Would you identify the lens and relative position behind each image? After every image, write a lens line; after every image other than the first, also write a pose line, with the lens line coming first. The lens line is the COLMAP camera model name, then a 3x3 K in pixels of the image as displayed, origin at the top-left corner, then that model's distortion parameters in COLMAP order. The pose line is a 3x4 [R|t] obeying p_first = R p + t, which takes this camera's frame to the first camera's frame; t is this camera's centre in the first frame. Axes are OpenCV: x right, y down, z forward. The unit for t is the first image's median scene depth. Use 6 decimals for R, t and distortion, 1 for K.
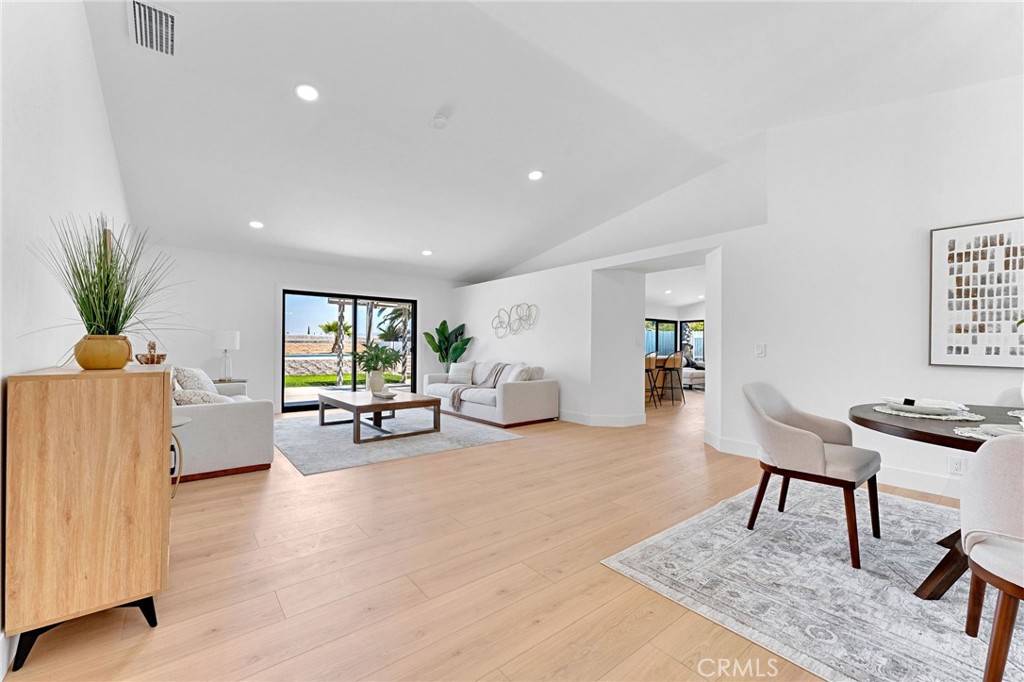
lens RADIAL K [[415.4, 0, 510.9], [0, 415.4, 346.1], [0, 0, 1]] dist [0.006537, -0.000218]
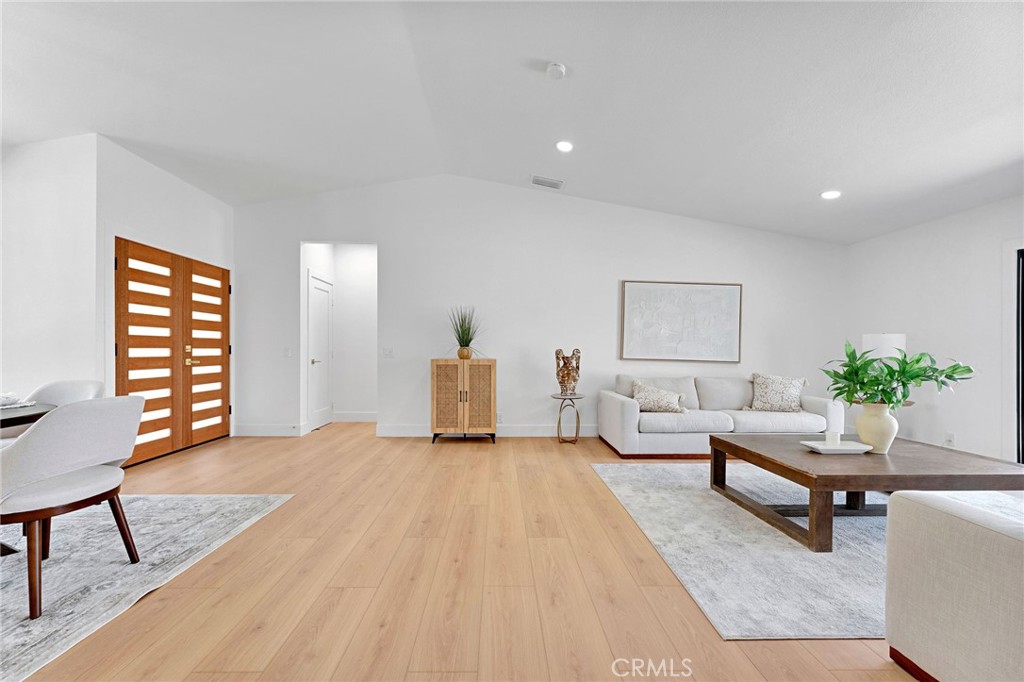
lens RADIAL K [[415.4, 0, 500.4], [0, 415.4, 354.1], [0, 0, 1]] dist [0.006537, -0.000218]
pose [[-0.616247, -0.000234, -0.787553, 0.289467], [-0.008864, 0.999939, 0.006639, 0.000040], [0.787503, 0.011072, -0.616212, 0.778179]]
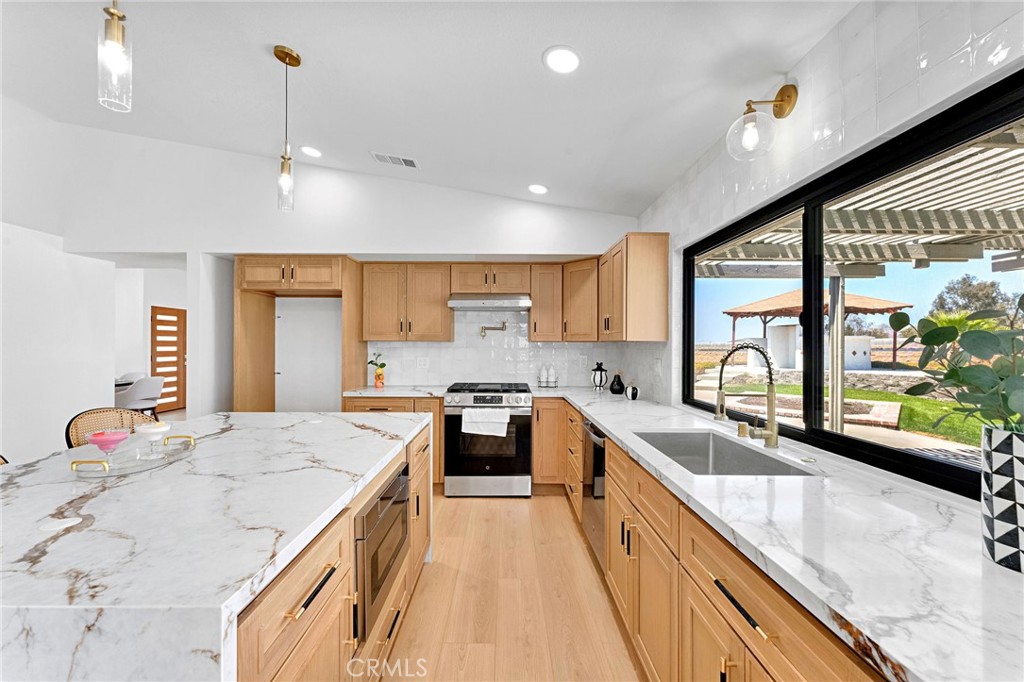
lens RADIAL K [[415.4, 0, 506.7], [0, 415.4, 344.8], [0, 0, 1]] dist [0.006537, -0.000218]
pose [[-0.640083, -0.011727, -0.768216, 0.432492], [-0.003871, 0.999920, -0.012039, -0.024966], [0.768296, -0.004732, -0.640077, 1.576110]]
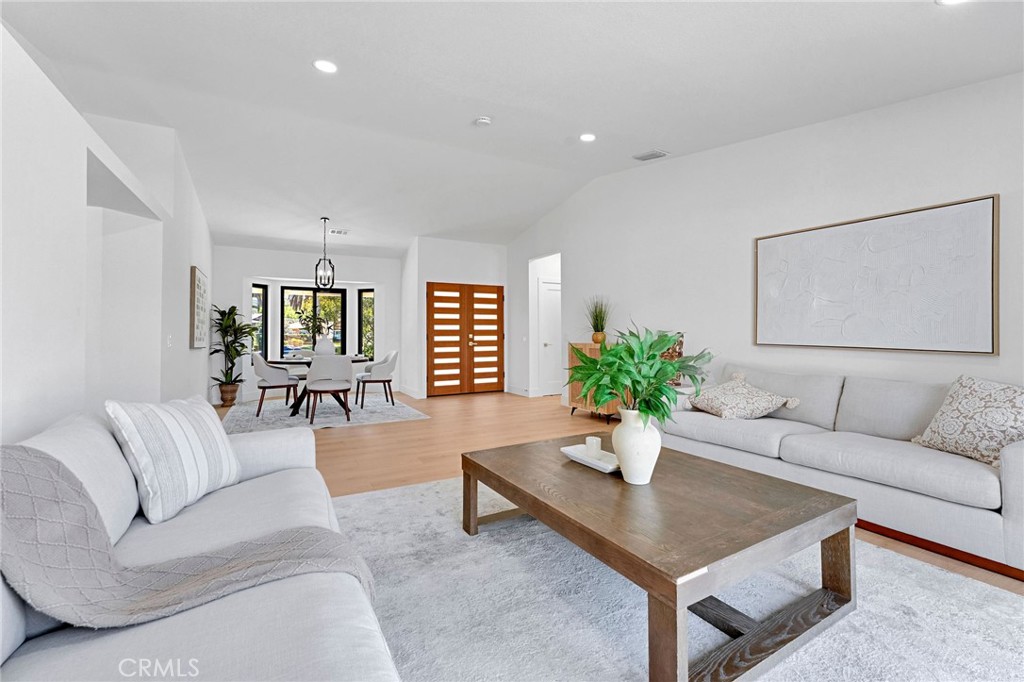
lens RADIAL K [[415.4, 0, 507.7], [0, 415.4, 334.1], [0, 0, 1]] dist [0.006537, -0.000218]
pose [[-0.986485, 0.004042, 0.163801, -0.223464], [0.003553, 0.999988, -0.003283, -0.001318], [-0.163812, -0.002657, -0.986488, 1.104928]]
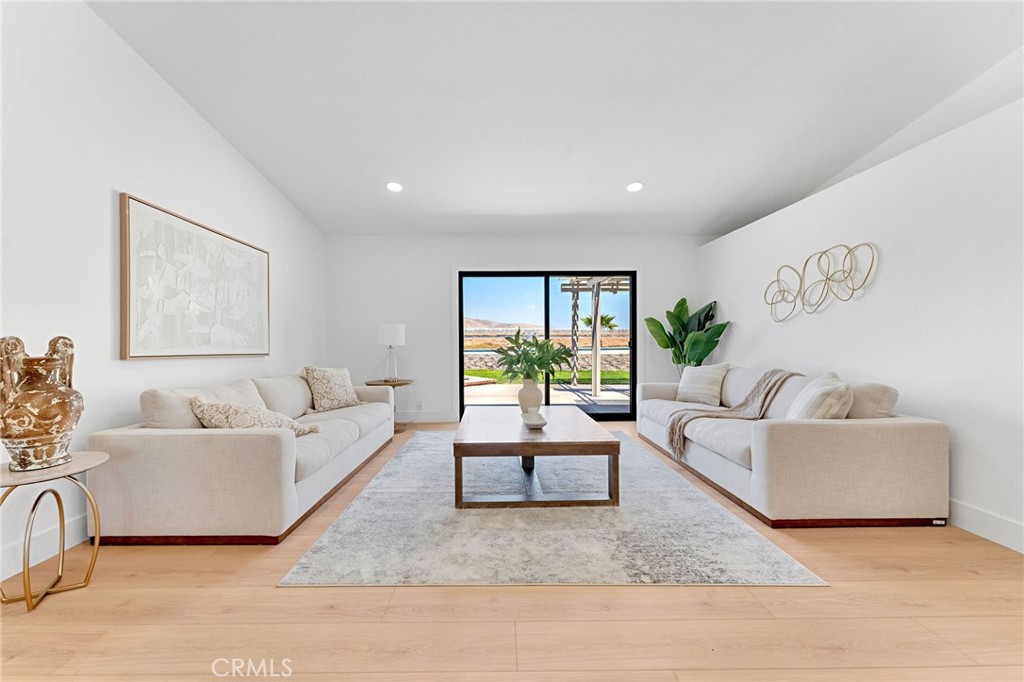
lens RADIAL K [[415.4, 0, 503.0], [0, 415.4, 342.5], [0, 0, 1]] dist [0.006537, -0.000218]
pose [[0.779461, -0.004929, -0.626431, 0.031728], [0.010529, 0.999931, 0.005233, 0.000167], [0.626362, -0.010675, 0.779459, 0.394872]]
